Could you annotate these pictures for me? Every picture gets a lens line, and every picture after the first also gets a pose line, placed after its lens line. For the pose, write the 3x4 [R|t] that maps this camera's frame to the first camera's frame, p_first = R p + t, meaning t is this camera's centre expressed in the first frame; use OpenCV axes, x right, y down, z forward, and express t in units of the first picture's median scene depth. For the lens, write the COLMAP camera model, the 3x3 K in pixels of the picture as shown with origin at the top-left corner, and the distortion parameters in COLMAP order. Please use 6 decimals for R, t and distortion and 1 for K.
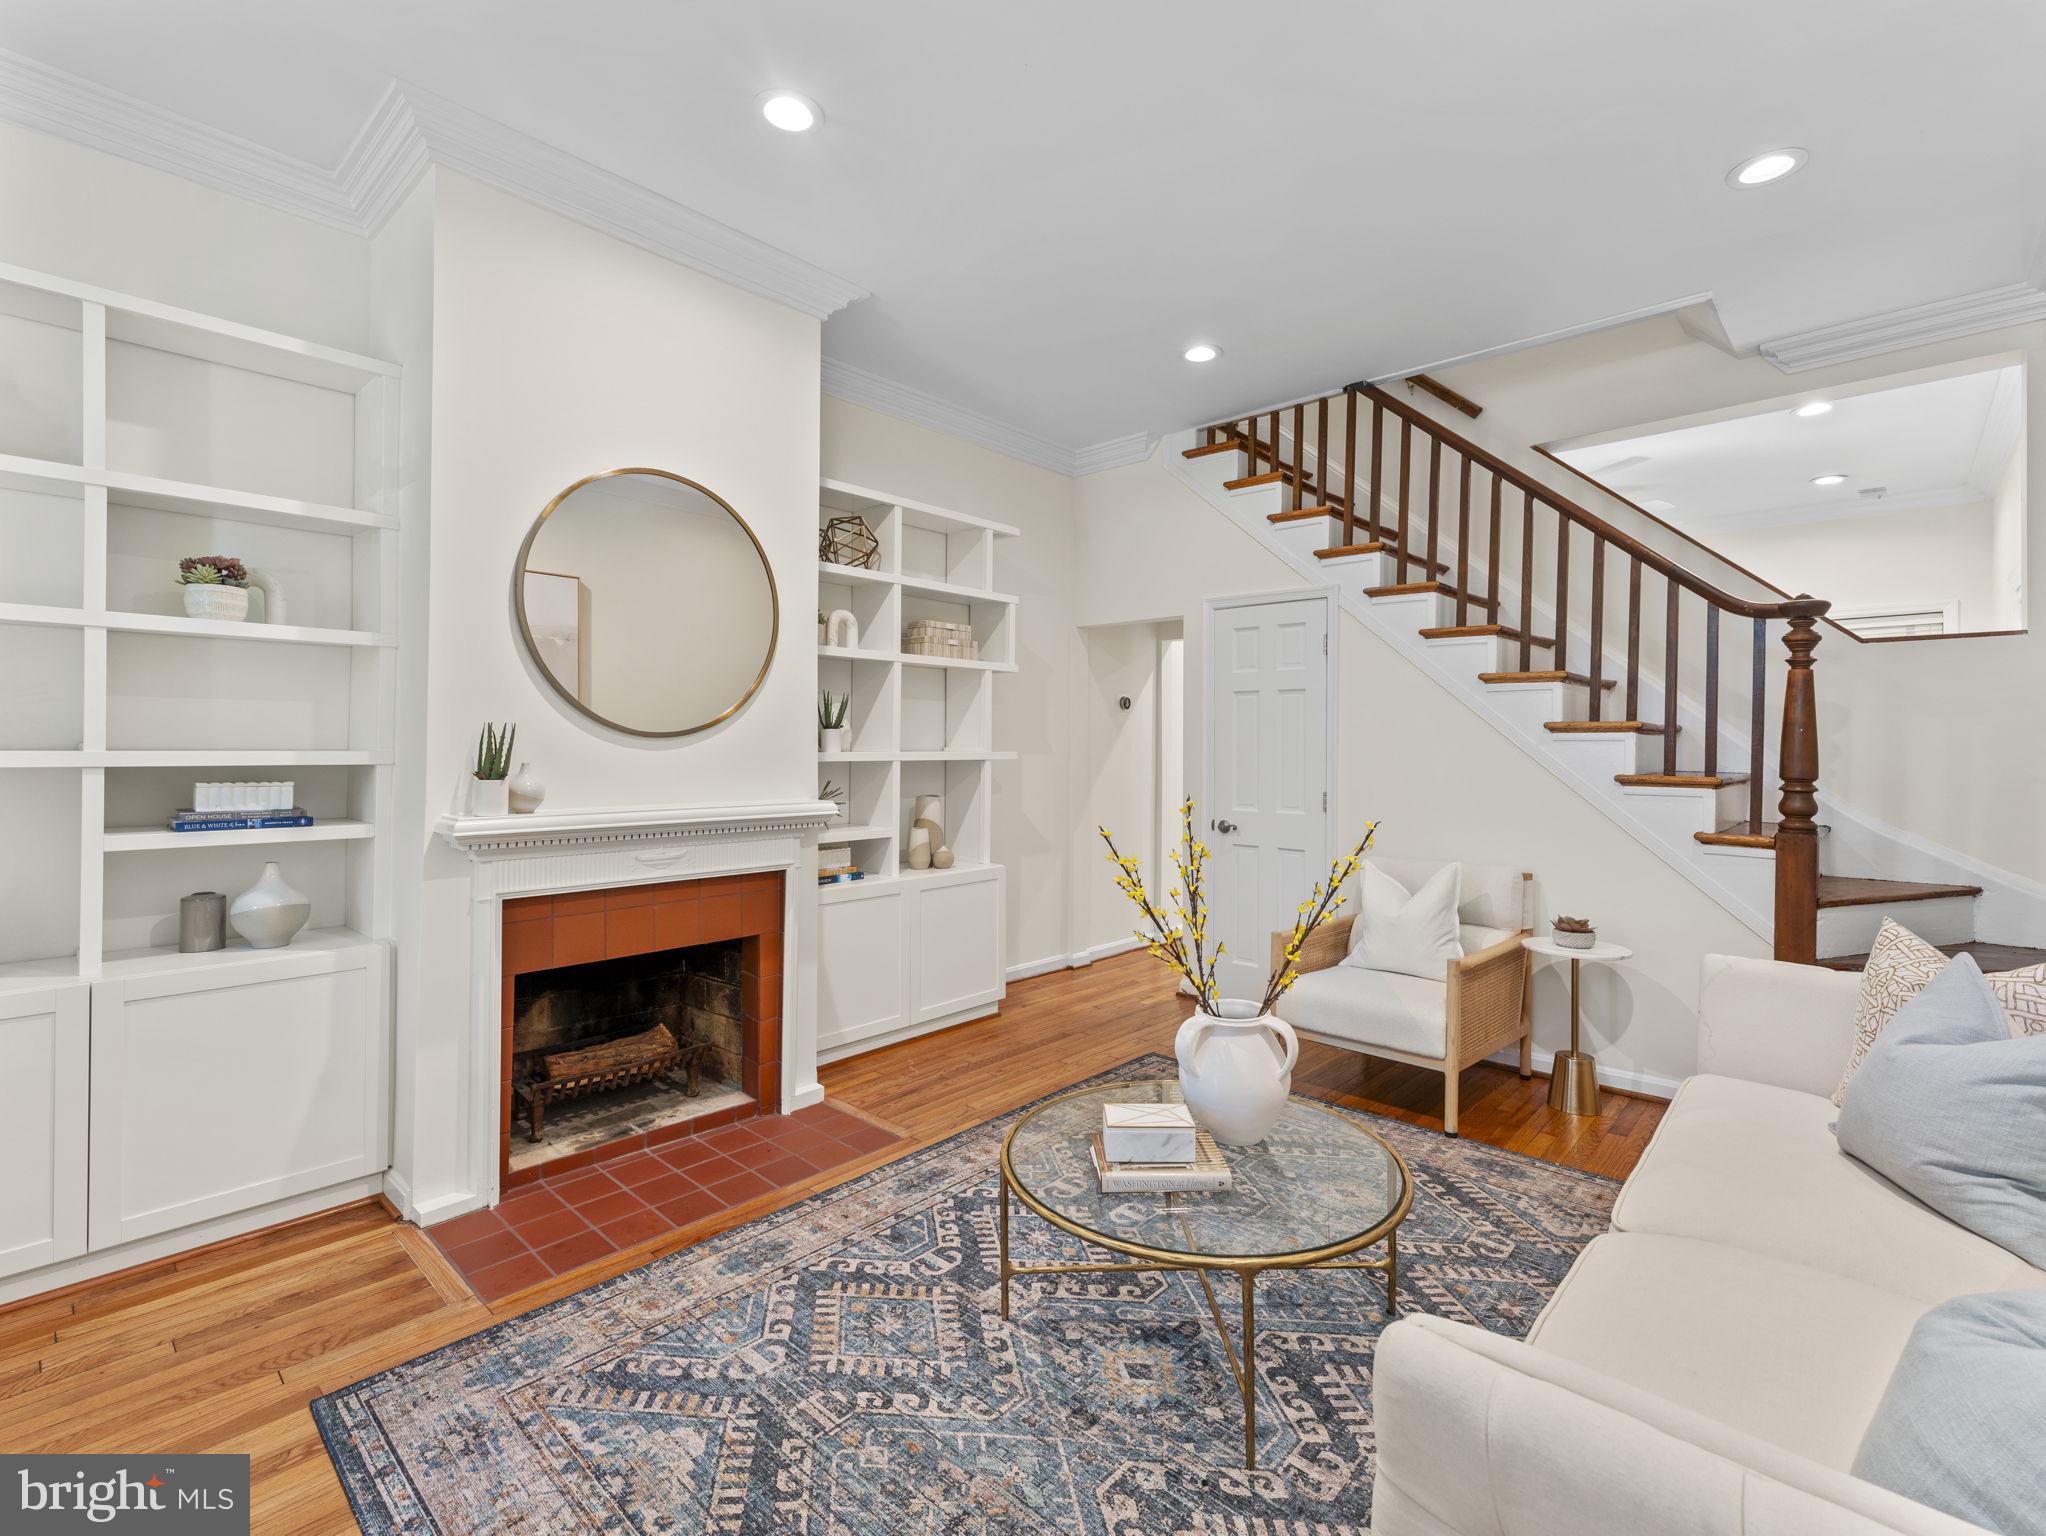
lens RADIAL K [[926.1, 0, 1024.7], [0, 926.1, 761.0], [0, 0, 1]] dist [0.001159, -0.000604]
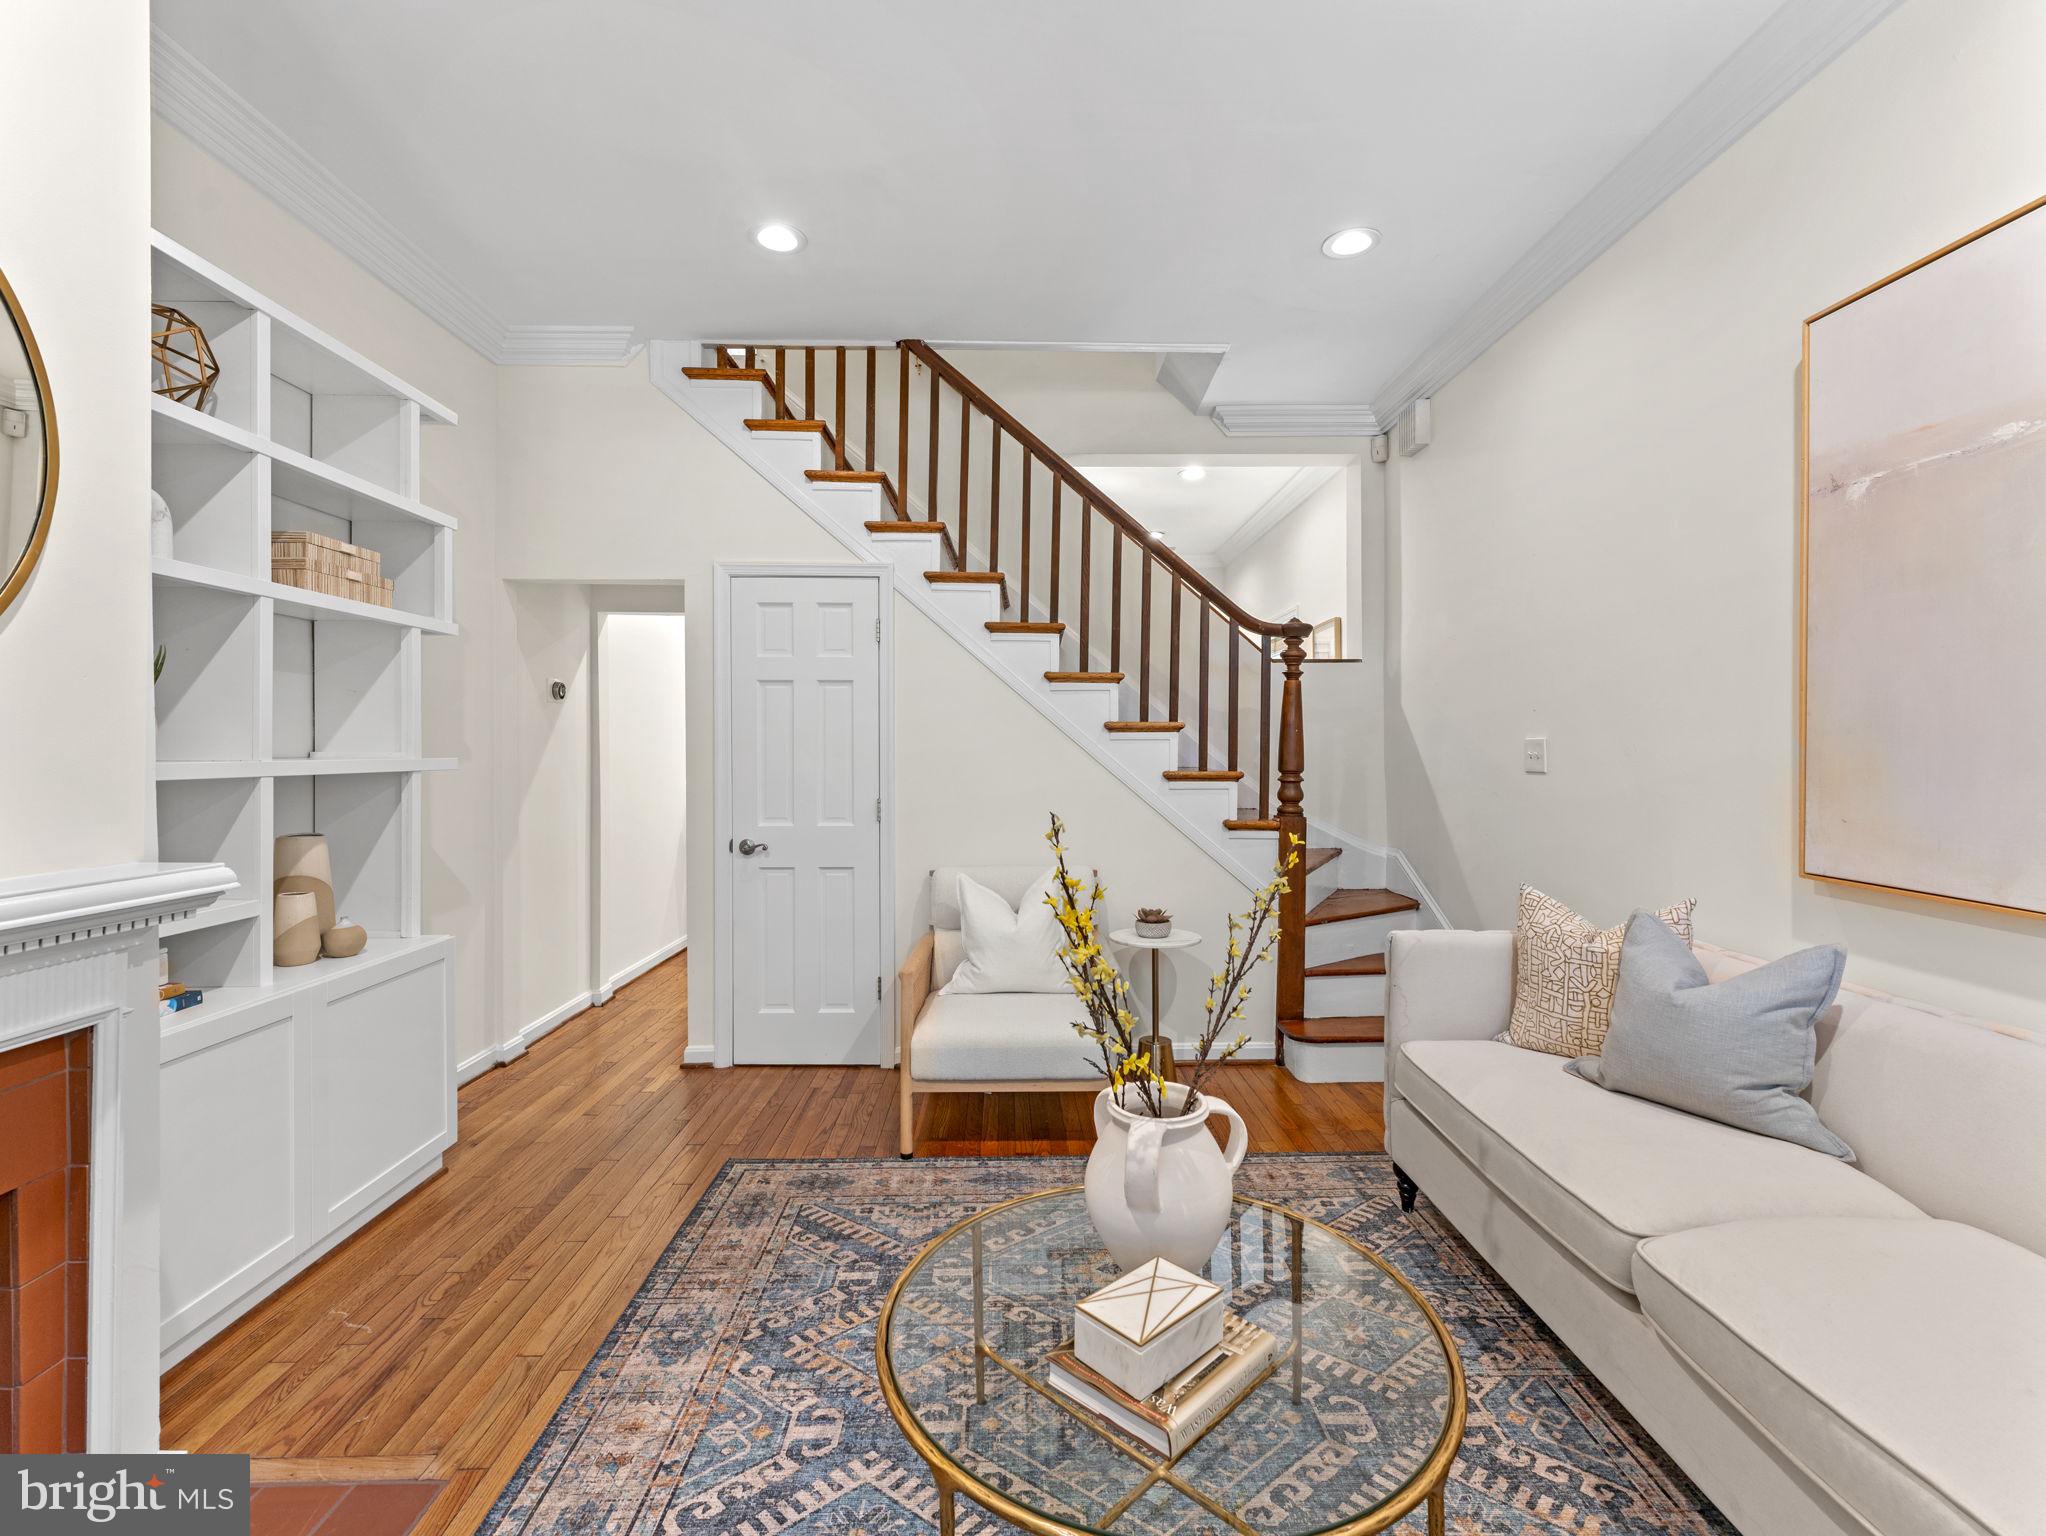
lens RADIAL K [[926.1, 0, 1024.7], [0, 926.1, 761.0], [0, 0, 1]] dist [0.001159, -0.000604]
pose [[0.721109, -0.015547, 0.692647, -0.253845], [0.016469, 0.999850, 0.005297, -0.006237], [-0.692625, 0.007588, 0.721257, 0.376149]]
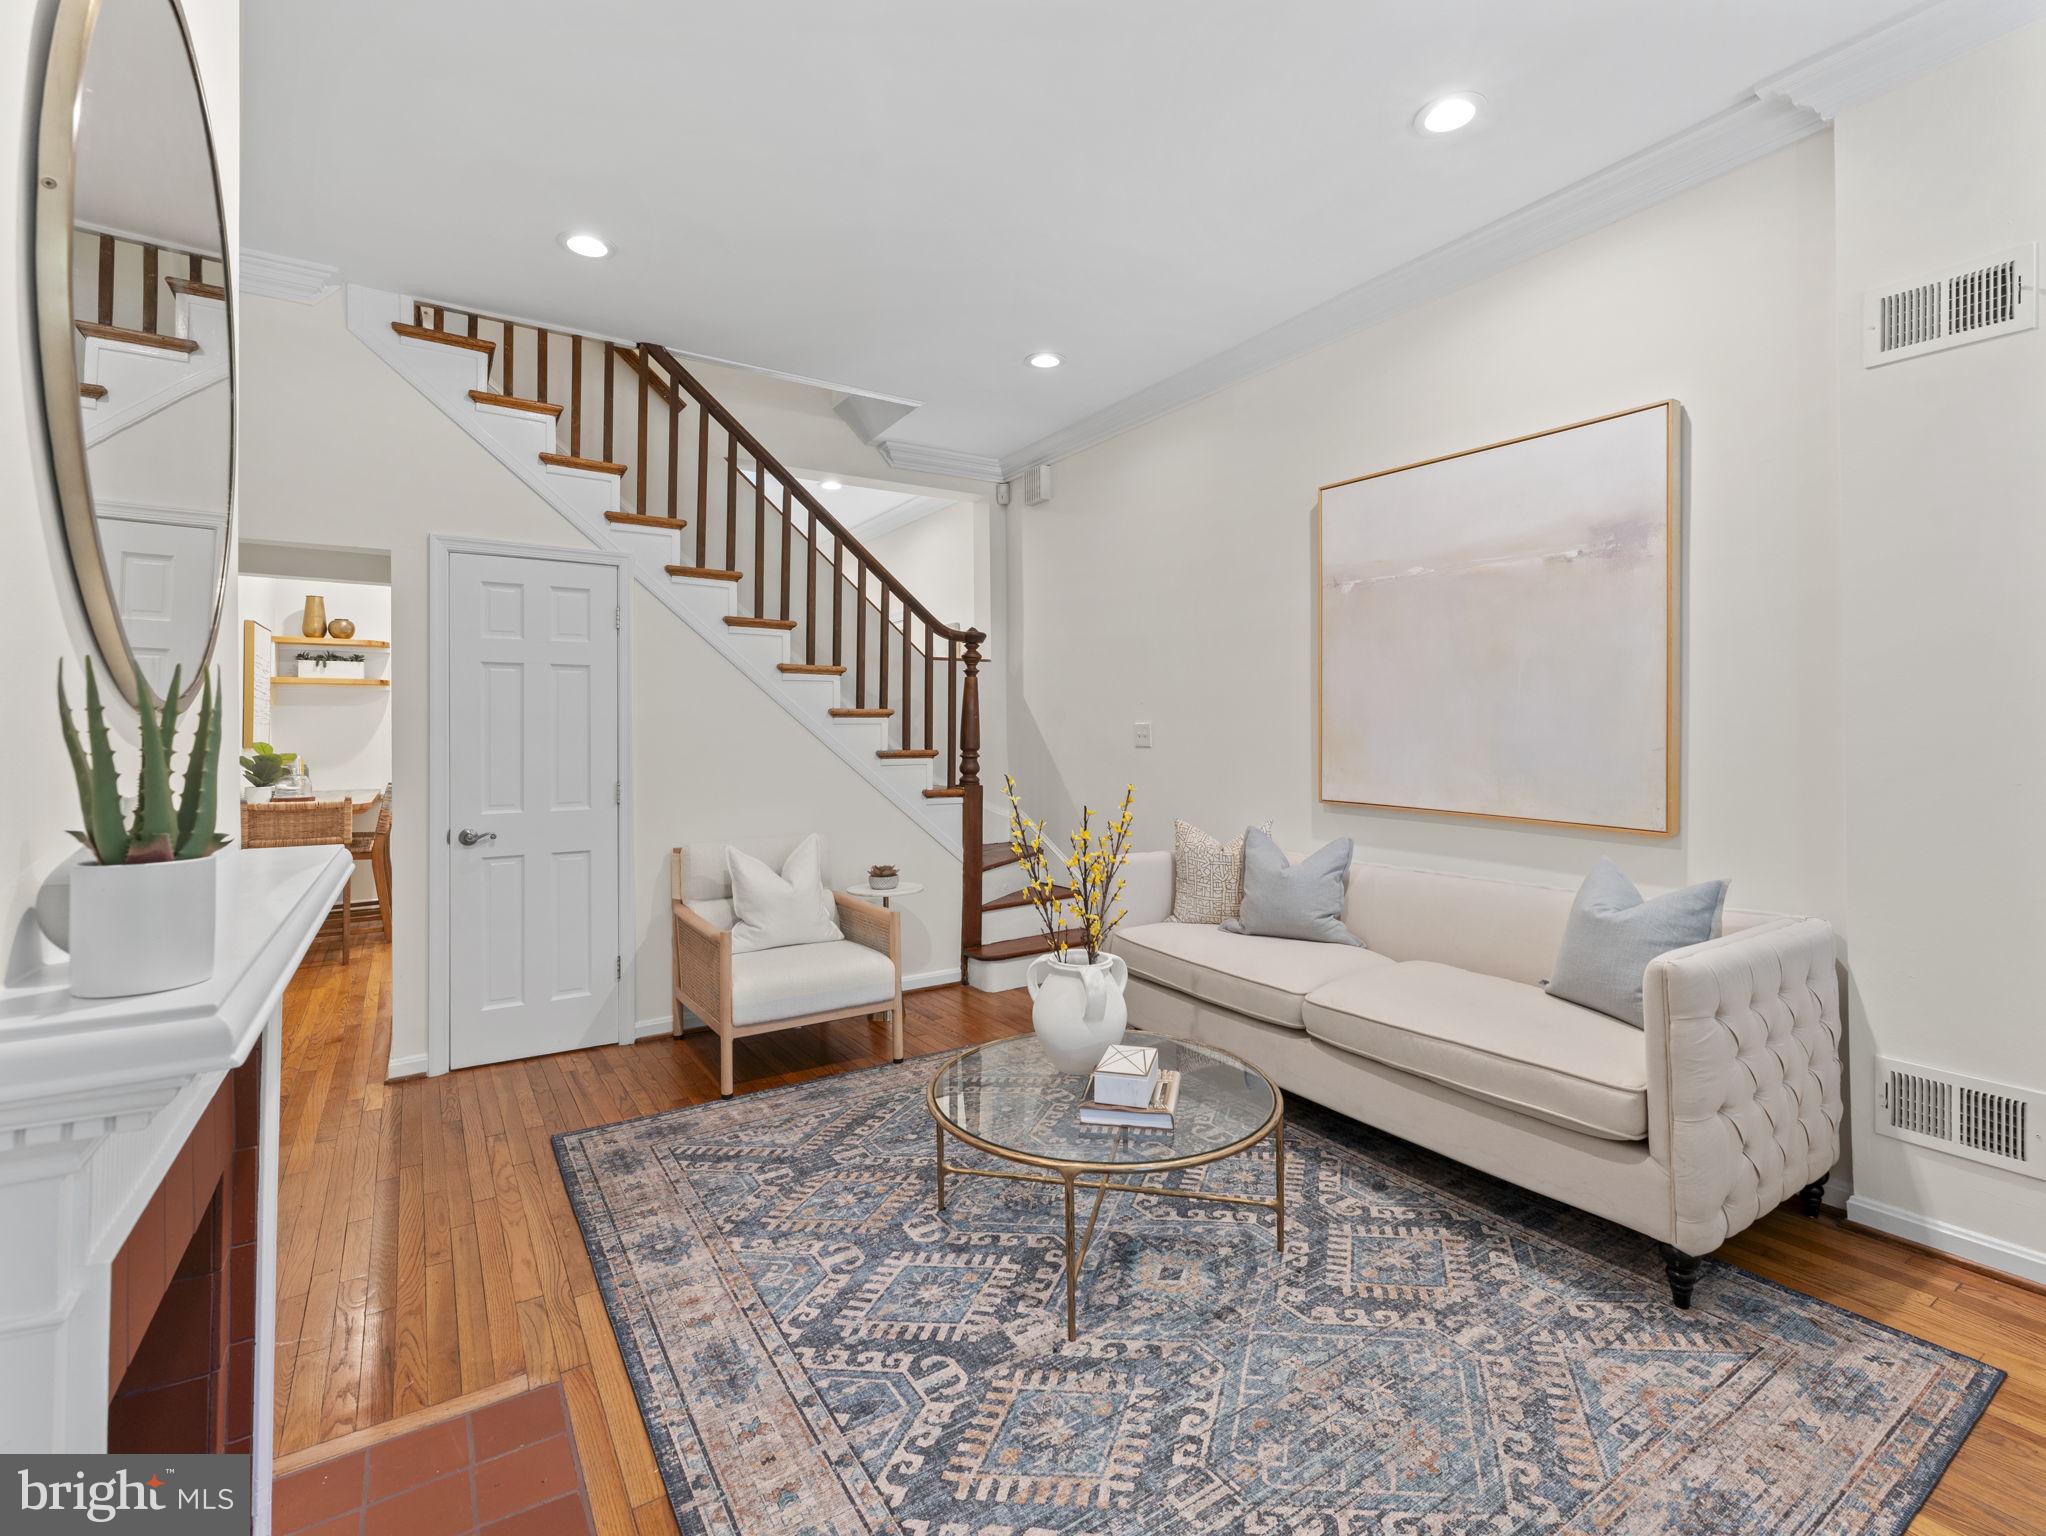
lens RADIAL K [[944.0, 0, 1023.0], [0, 944.0, 735.4], [0, 0, 1]] dist [0.001938, -0.000320]
pose [[0.247407, -0.011852, 0.968839, -0.647192], [0.023693, 0.999700, 0.006179, -0.010745], [-0.968622, 0.021427, 0.247614, 0.542247]]
